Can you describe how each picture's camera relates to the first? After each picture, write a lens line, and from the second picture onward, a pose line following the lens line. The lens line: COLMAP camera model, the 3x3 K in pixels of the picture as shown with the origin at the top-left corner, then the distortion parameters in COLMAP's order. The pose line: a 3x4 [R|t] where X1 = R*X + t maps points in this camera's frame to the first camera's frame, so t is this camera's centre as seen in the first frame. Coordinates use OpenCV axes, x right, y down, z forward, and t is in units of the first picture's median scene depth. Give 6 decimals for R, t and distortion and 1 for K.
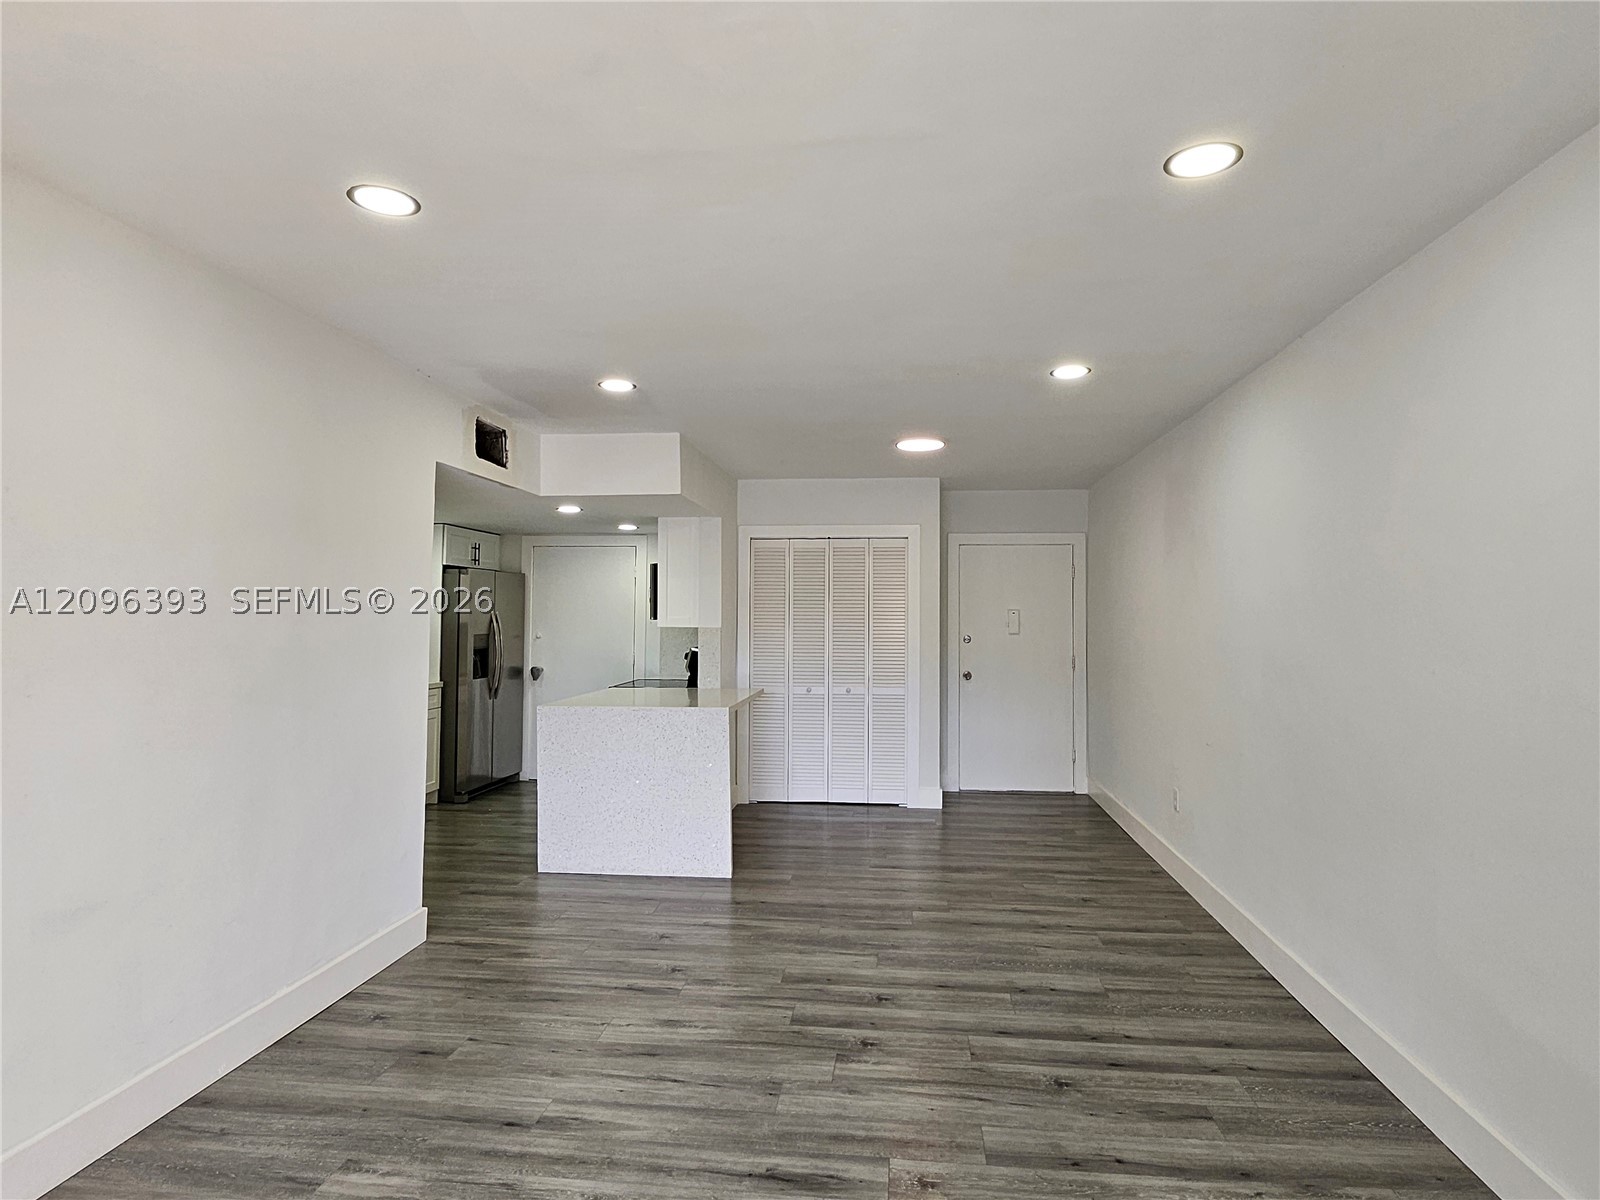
lens RADIAL K [[904.1, 0, 799.0], [0, 904.1, 581.1], [0, 0, 1]] dist [0.000675, -0.000076]
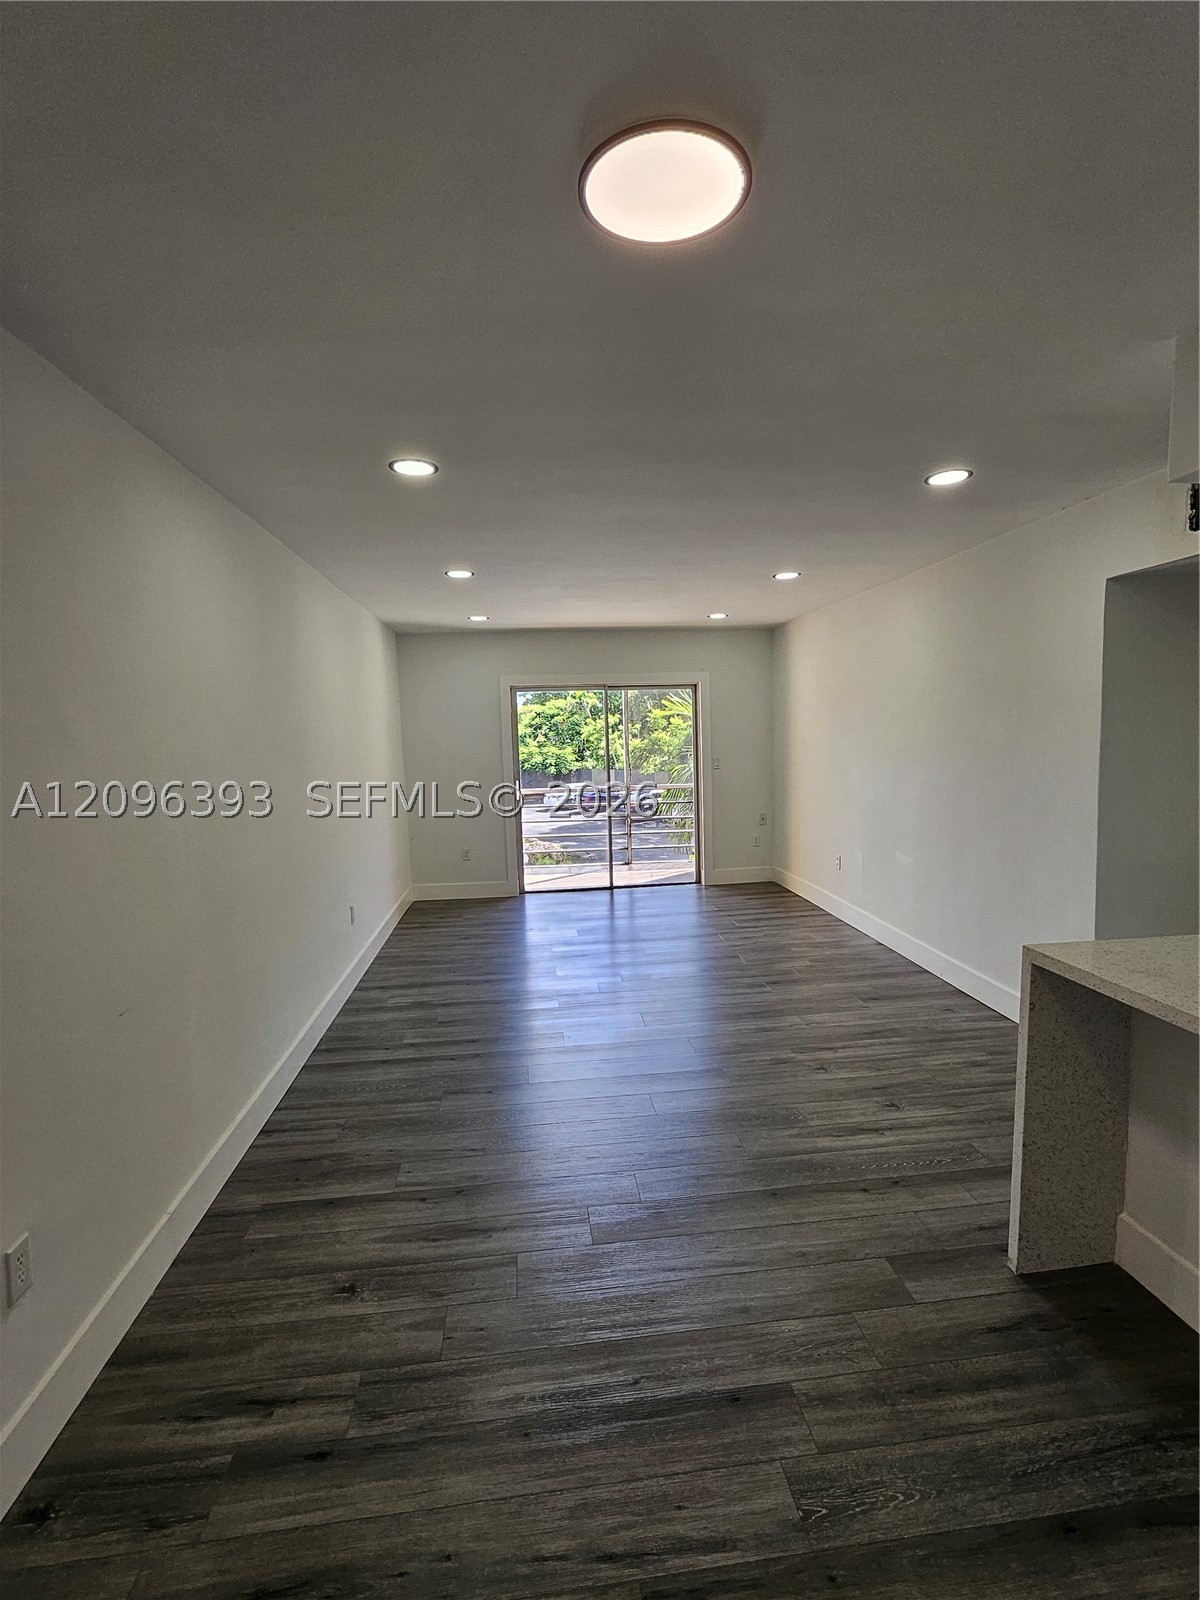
lens RADIAL K [[759.5, 0, 610.3], [0, 759.5, 799.3], [0, 0, 1]] dist [-0.011973, 0.009069]
pose [[-0.972222, 0.043513, -0.229981, 0.168129], [0.033220, 0.998273, 0.048442, 0.023334], [0.231692, 0.039457, -0.971989, 0.971778]]
